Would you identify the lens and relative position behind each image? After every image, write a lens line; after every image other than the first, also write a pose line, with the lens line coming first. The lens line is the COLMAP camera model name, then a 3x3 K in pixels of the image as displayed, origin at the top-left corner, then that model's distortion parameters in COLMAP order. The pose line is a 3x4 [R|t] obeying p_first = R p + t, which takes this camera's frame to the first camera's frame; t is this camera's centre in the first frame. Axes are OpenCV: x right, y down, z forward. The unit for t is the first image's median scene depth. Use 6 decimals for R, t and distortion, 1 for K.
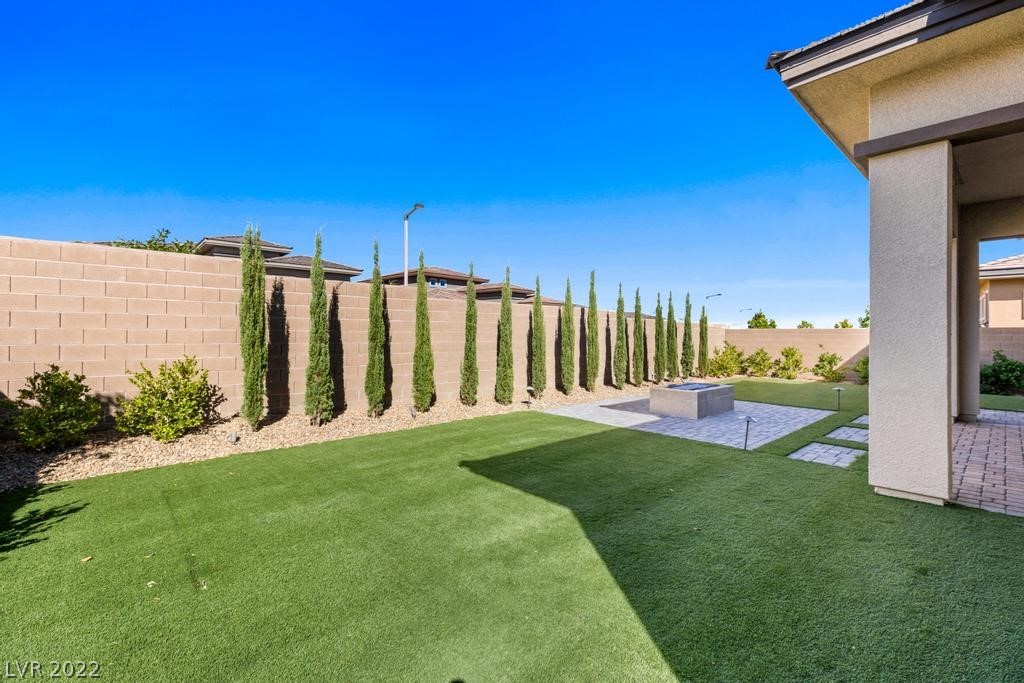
lens RADIAL K [[468.6, 0, 515.0], [0, 468.6, 336.7], [0, 0, 1]] dist [0.005671, 0.000087]
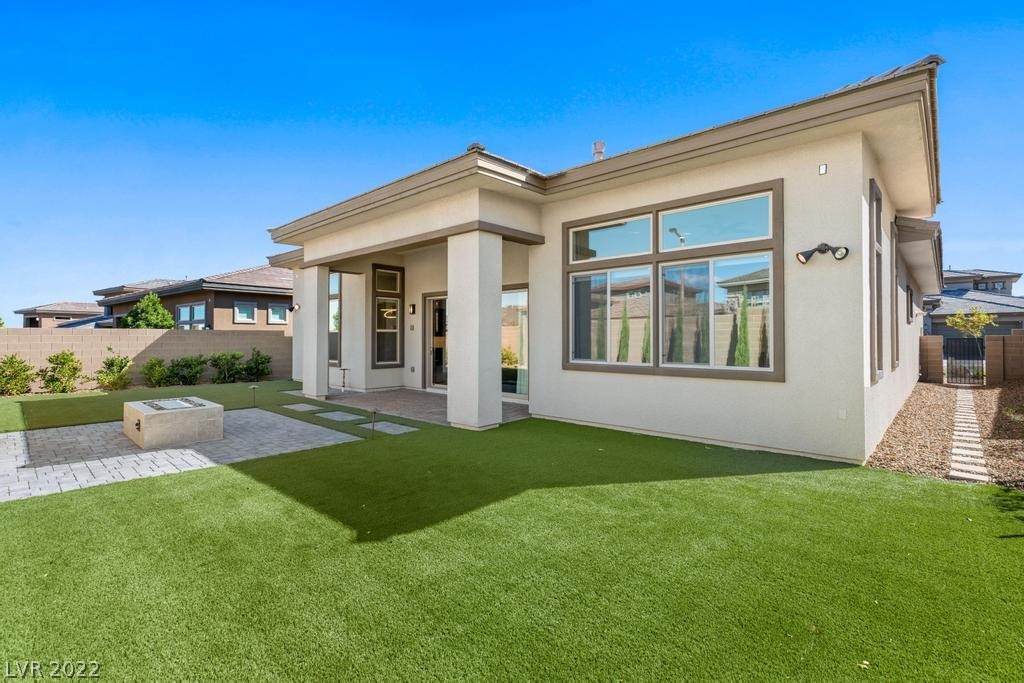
lens RADIAL K [[475.9, 0, 521.7], [0, 475.9, 338.6], [0, 0, 1]] dist [-0.015246, 0.004093]
pose [[-0.126876, -0.008081, 0.991886, -0.467049], [0.005068, 0.999948, 0.008795, -0.004879], [-0.991906, 0.006143, -0.126828, 0.528568]]
